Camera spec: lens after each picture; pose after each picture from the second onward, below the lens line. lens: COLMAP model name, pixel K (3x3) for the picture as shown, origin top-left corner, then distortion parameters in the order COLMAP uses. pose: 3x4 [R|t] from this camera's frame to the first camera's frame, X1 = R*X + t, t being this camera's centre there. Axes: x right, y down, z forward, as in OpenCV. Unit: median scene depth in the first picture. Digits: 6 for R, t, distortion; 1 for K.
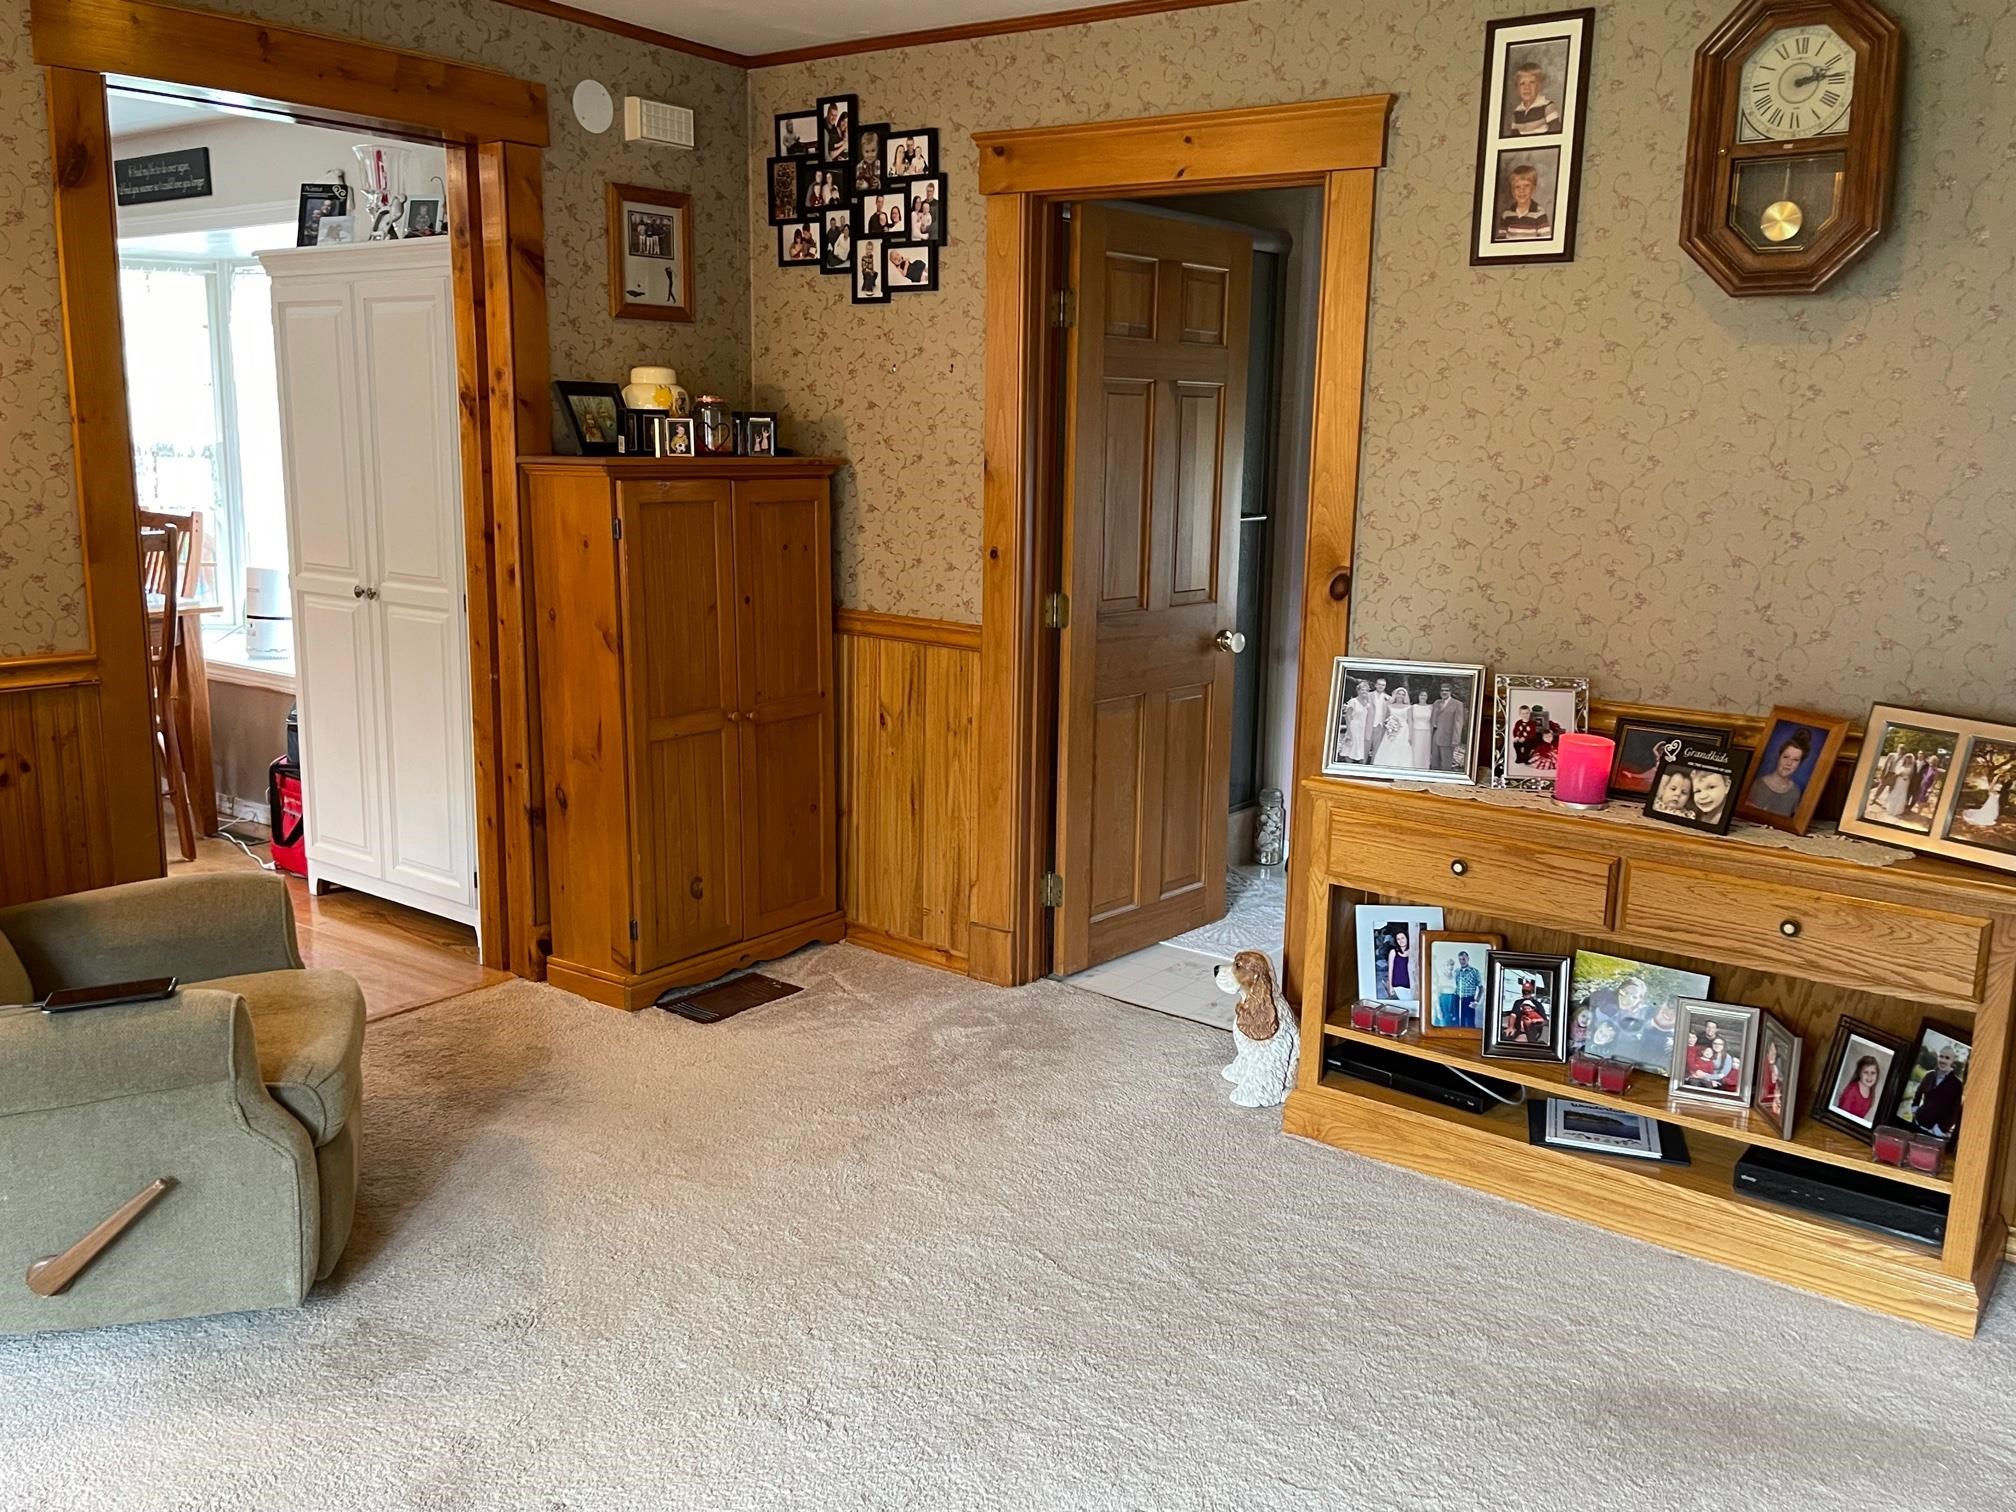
lens RADIAL K [[1699.0, 0, 1008.0], [0, 1699.0, 756.0], [0, 0, 1]] dist [0.012690, 0.001975]
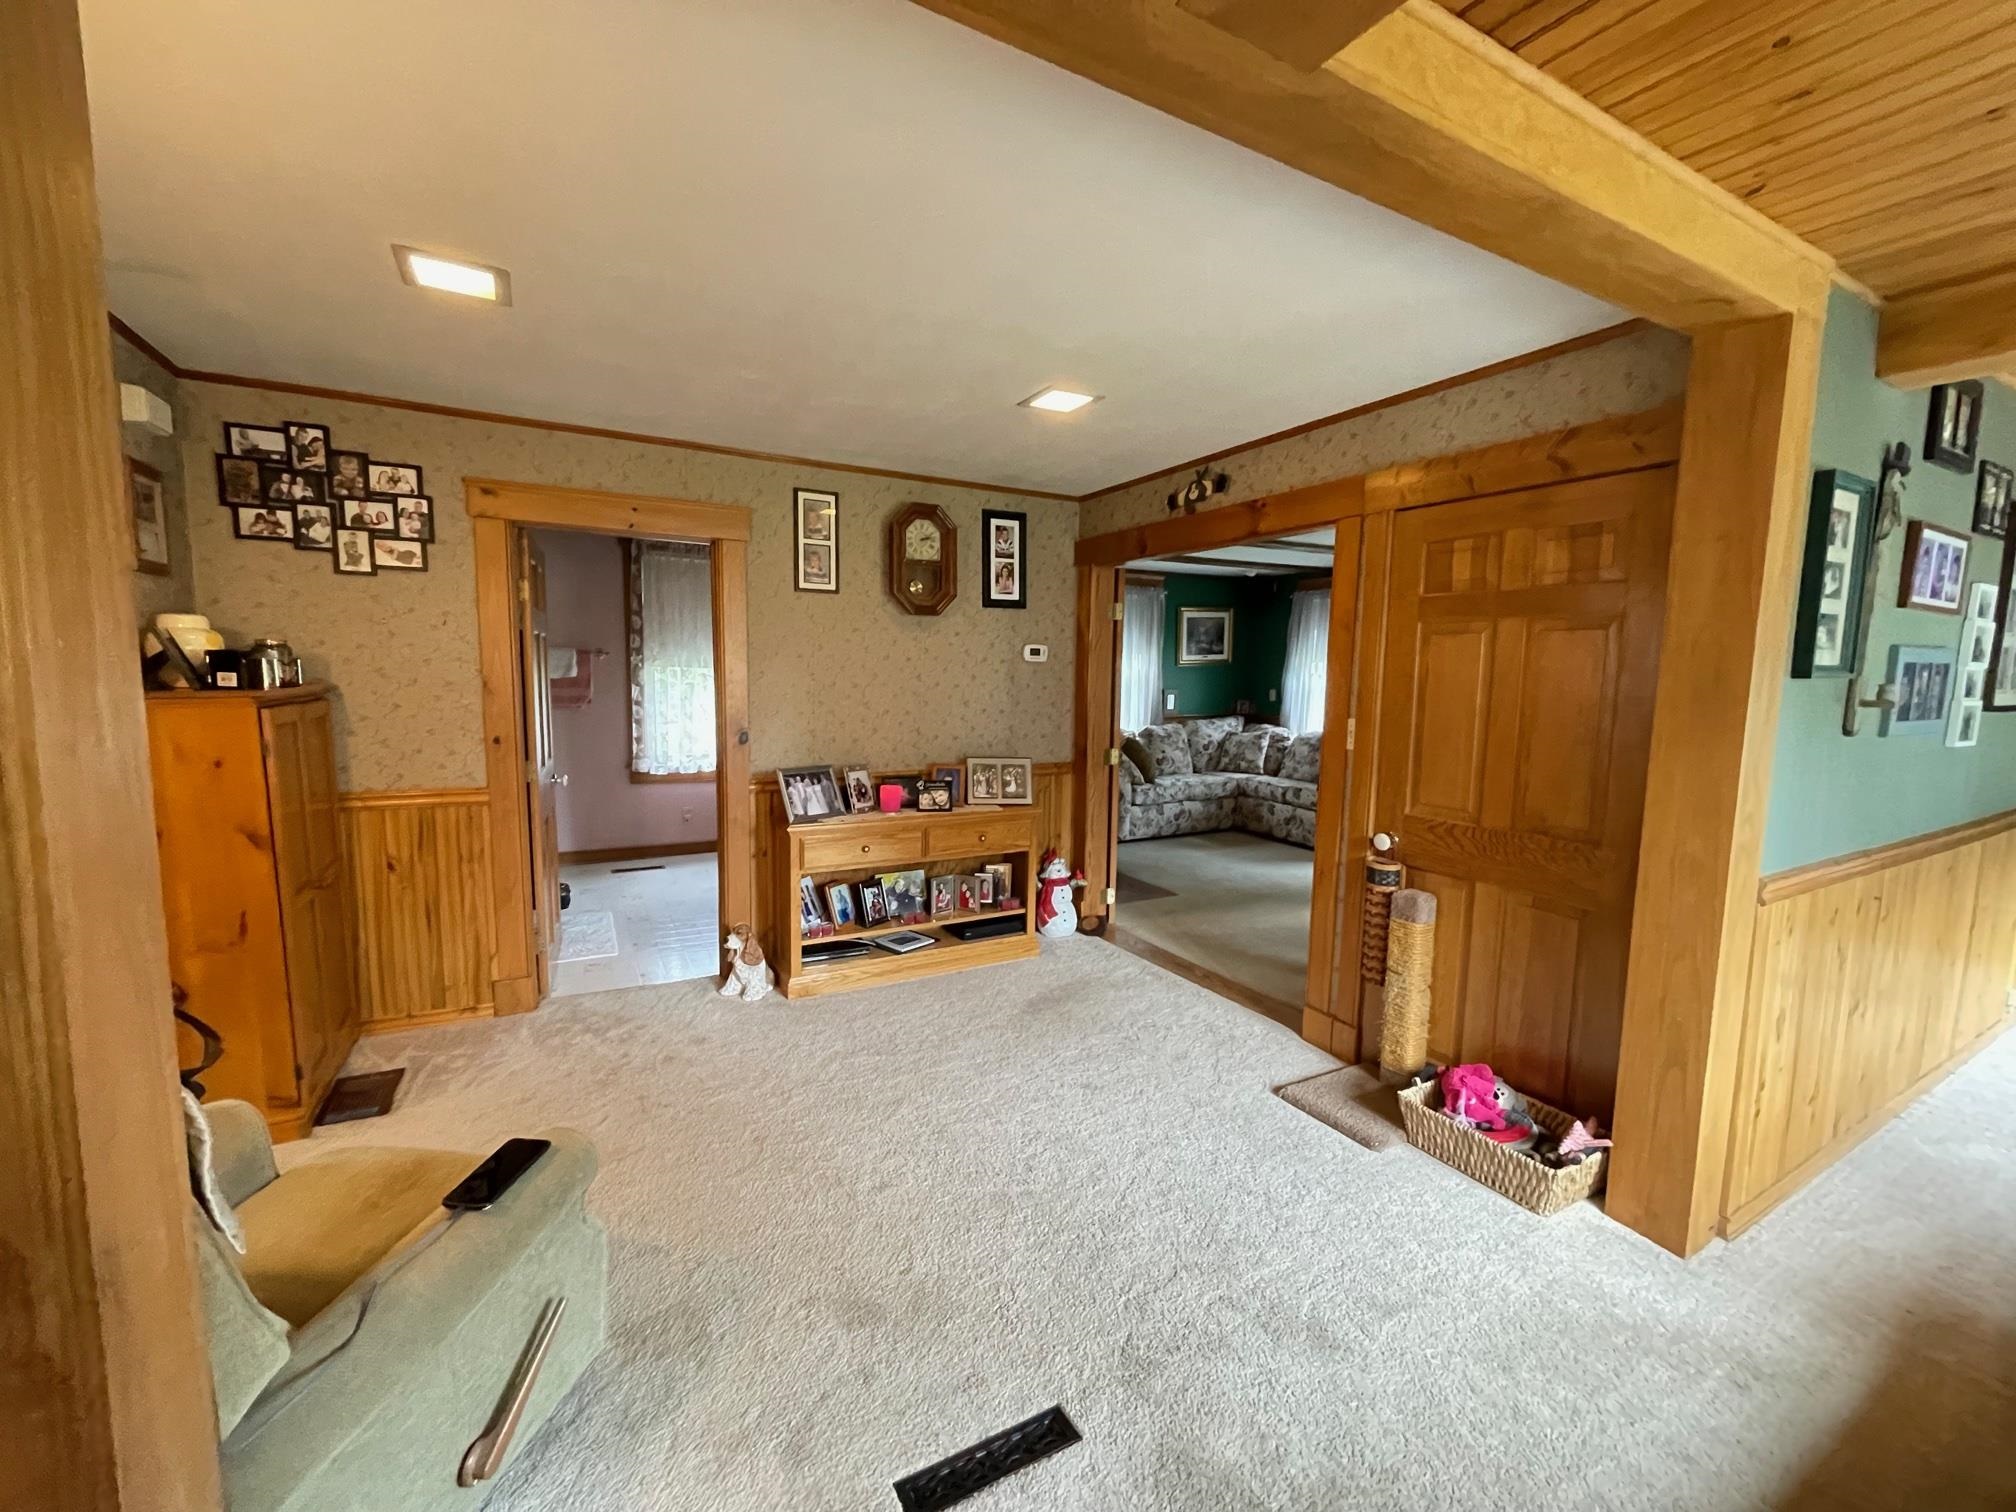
lens RADIAL K [[829.7, 0, 981.5], [0, 829.7, 751.9], [0, 0, 1]] dist [-0.000102, 0.000288]
pose [[0.413800, -0.110106, 0.903685, -0.516211], [0.165270, 0.985250, 0.044366, -0.068125], [-0.895240, 0.130994, 0.425894, 0.267896]]
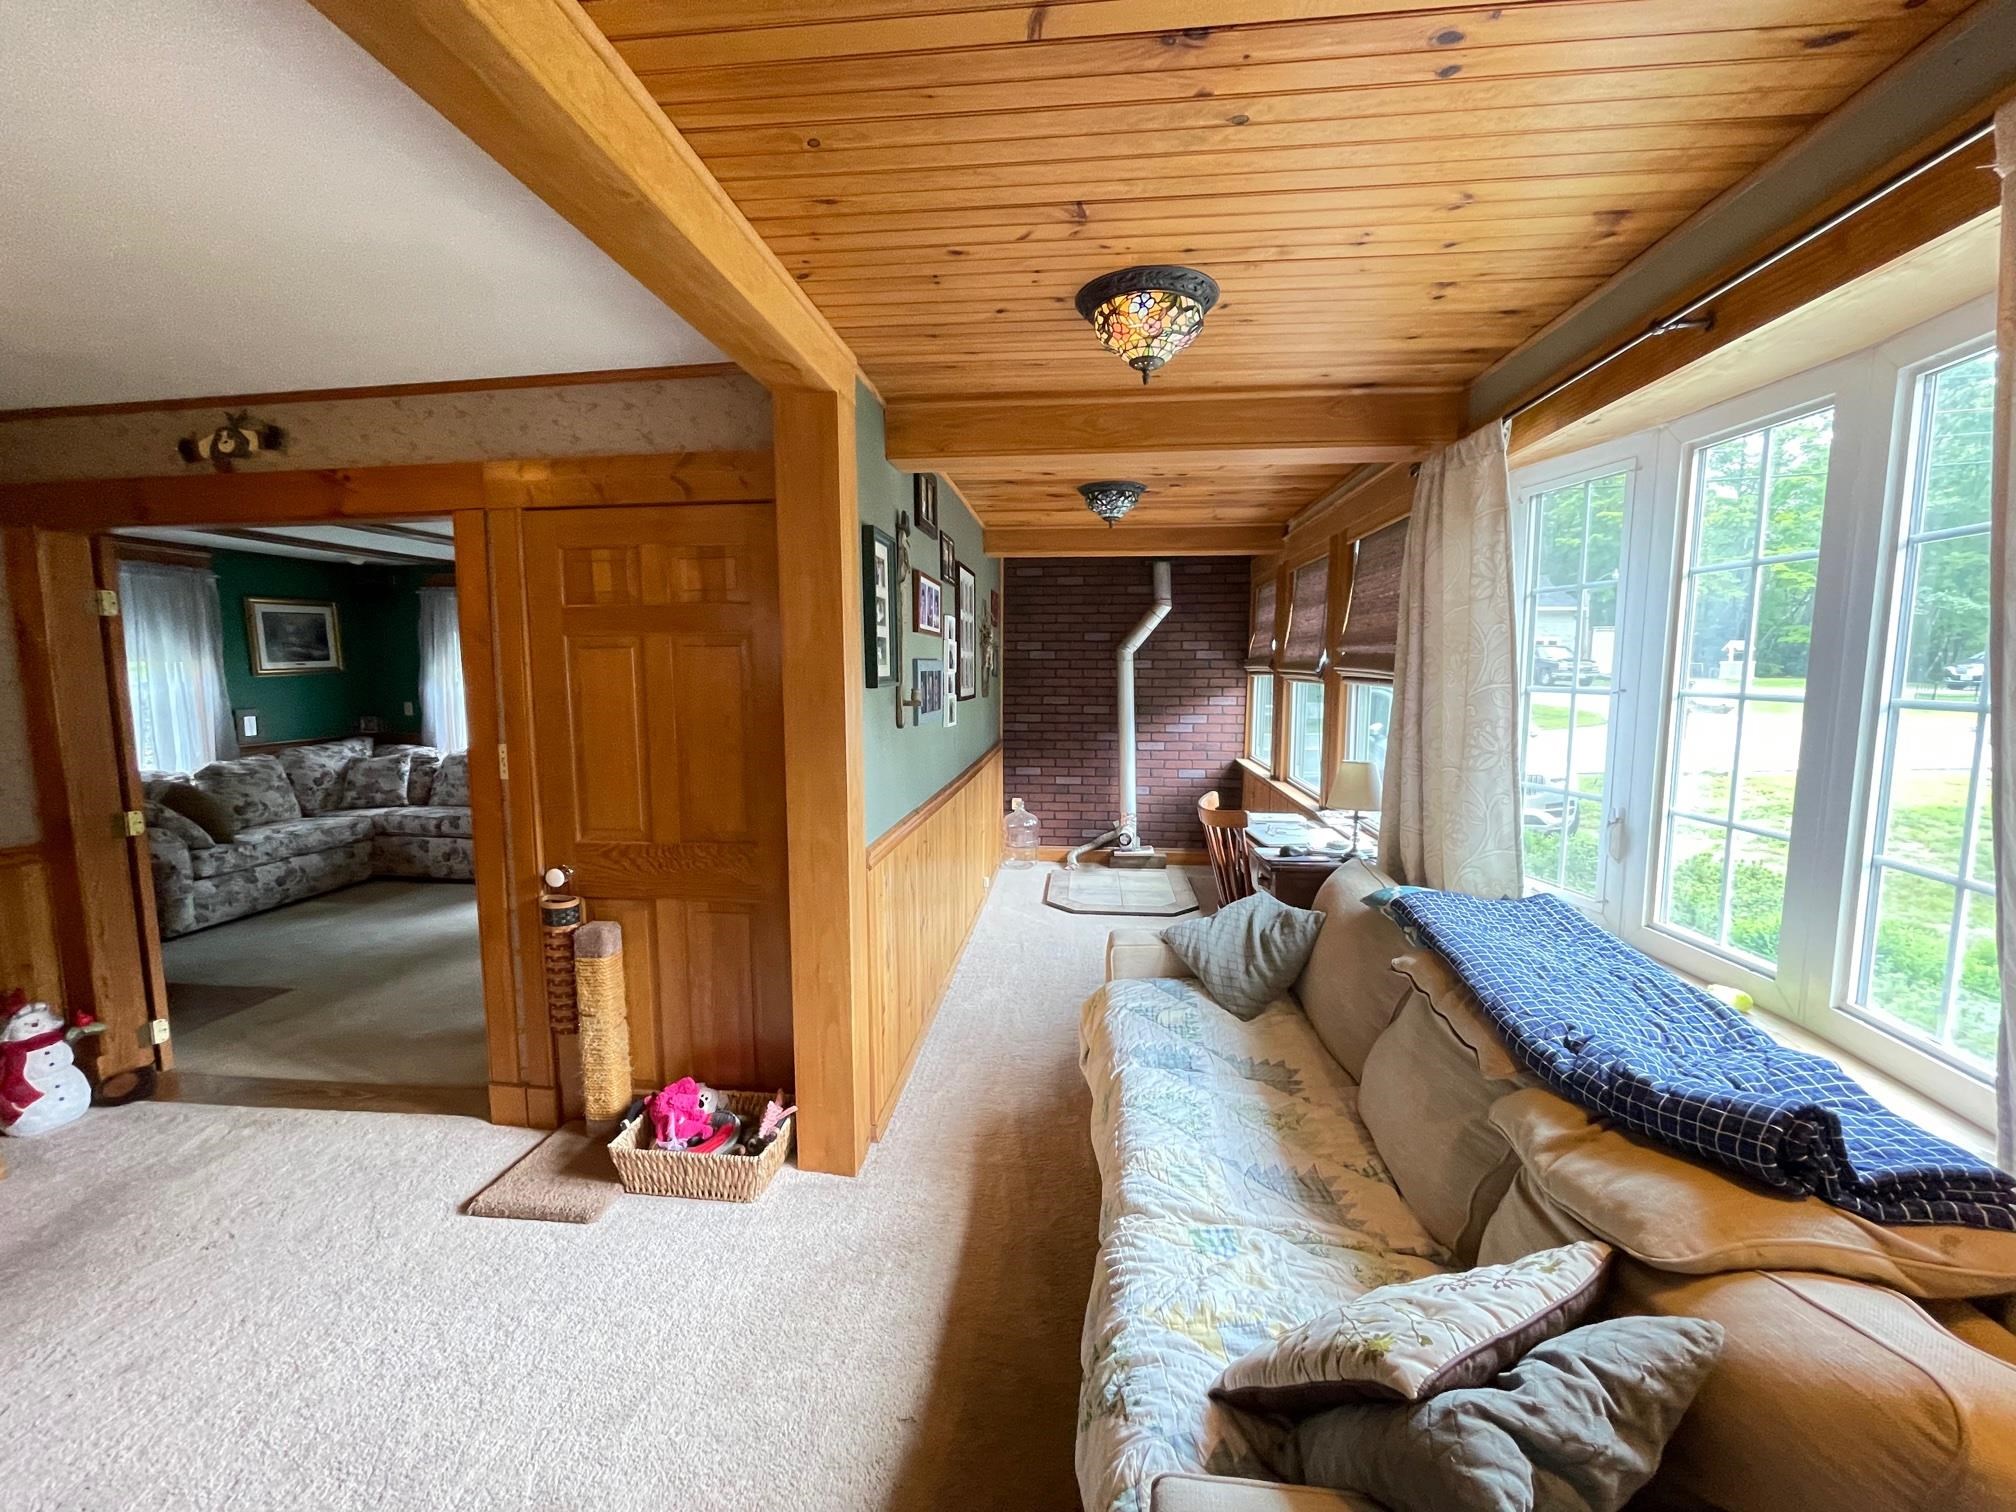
lens RADIAL K [[810.8, 0, 1008.0], [0, 810.8, 756.0], [0, 0, 1]] dist [-0.008367, 0.000300]
pose [[-0.512625, -0.112803, 0.851171, -0.433061], [0.153653, 0.963278, 0.220198, -0.079781], [-0.844753, 0.243664, -0.476467, 0.251366]]
